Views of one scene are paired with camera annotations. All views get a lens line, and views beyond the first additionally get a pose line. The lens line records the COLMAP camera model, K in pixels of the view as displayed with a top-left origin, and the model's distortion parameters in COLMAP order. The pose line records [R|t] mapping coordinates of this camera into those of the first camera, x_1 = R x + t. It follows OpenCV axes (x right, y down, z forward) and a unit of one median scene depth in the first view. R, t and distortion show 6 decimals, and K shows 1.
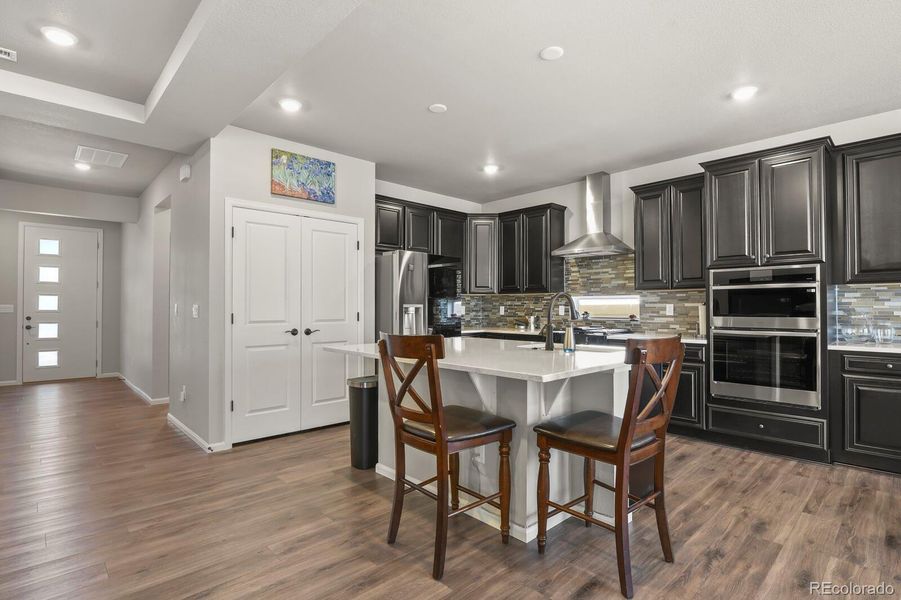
lens RADIAL K [[440.9, 0, 455.9], [0, 440.9, 301.7], [0, 0, 1]] dist [-0.012539, -0.001051]
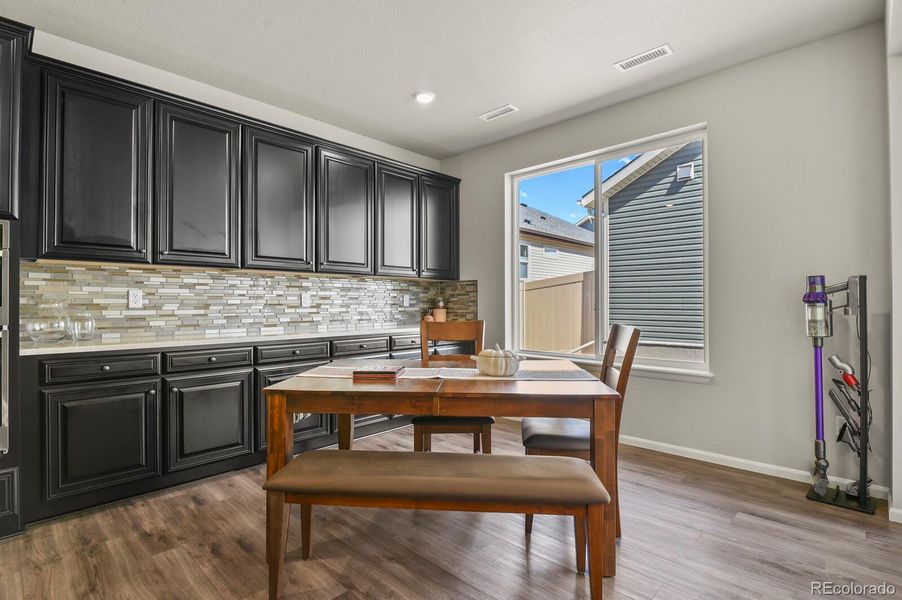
lens RADIAL K [[432.7, 0, 416.0], [0, 432.7, 305.3], [0, 0, 1]] dist [-0.004508, -0.000424]
pose [[-0.032175, 0.001054, 0.999482, 0.194357], [-0.012538, 0.999920, -0.001459, 0.027858], [-0.999404, -0.012578, -0.032159, 0.429945]]
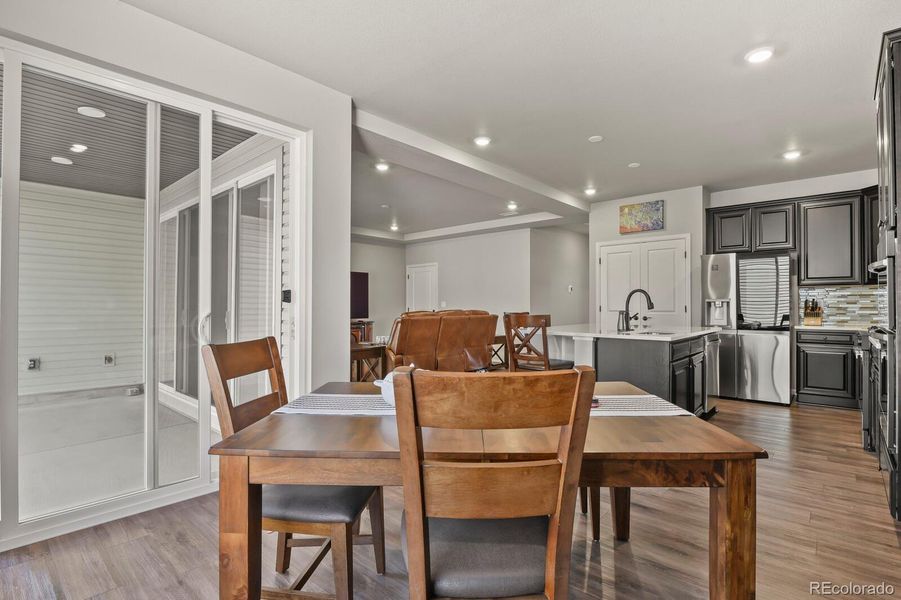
lens RADIAL K [[440.9, 0, 455.9], [0, 440.9, 301.7], [0, 0, 1]] dist [-0.012539, -0.001051]
pose [[0.088561, -0.007254, -0.996044, 1.398092], [0.011624, 0.999913, -0.006249, 0.014478], [0.996003, -0.011025, 0.088638, 0.282736]]
